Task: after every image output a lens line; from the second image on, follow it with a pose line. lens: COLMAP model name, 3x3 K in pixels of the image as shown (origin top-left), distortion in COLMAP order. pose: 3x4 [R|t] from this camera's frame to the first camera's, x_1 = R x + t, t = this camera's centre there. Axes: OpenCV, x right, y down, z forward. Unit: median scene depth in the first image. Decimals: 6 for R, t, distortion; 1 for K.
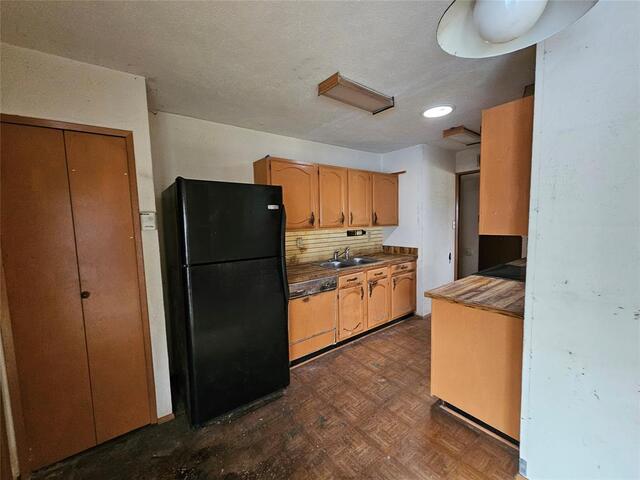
lens RADIAL K [[262.9, 0, 322.4], [0, 262.9, 240.4], [0, 0, 1]] dist [-0.001364, 0.001055]
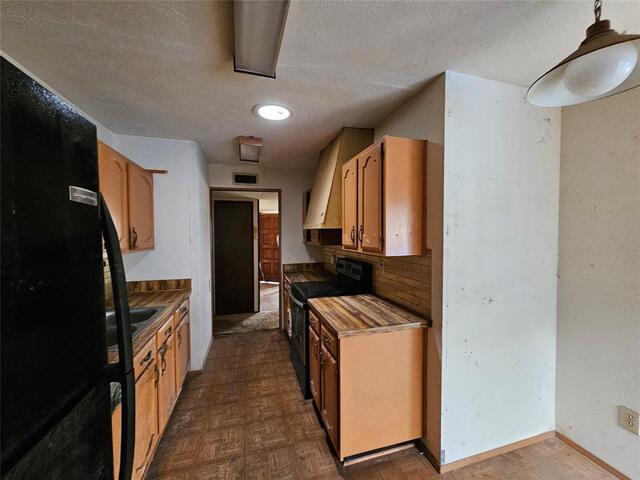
lens RADIAL K [[262.9, 0, 322.7], [0, 262.9, 240.6], [0, 0, 1]] dist [-0.001364, 0.001055]
pose [[0.361904, -0.004167, 0.932206, -0.225907], [0.071831, 0.997142, -0.023430, -0.040300], [-0.929444, 0.075441, 0.361169, 0.460172]]
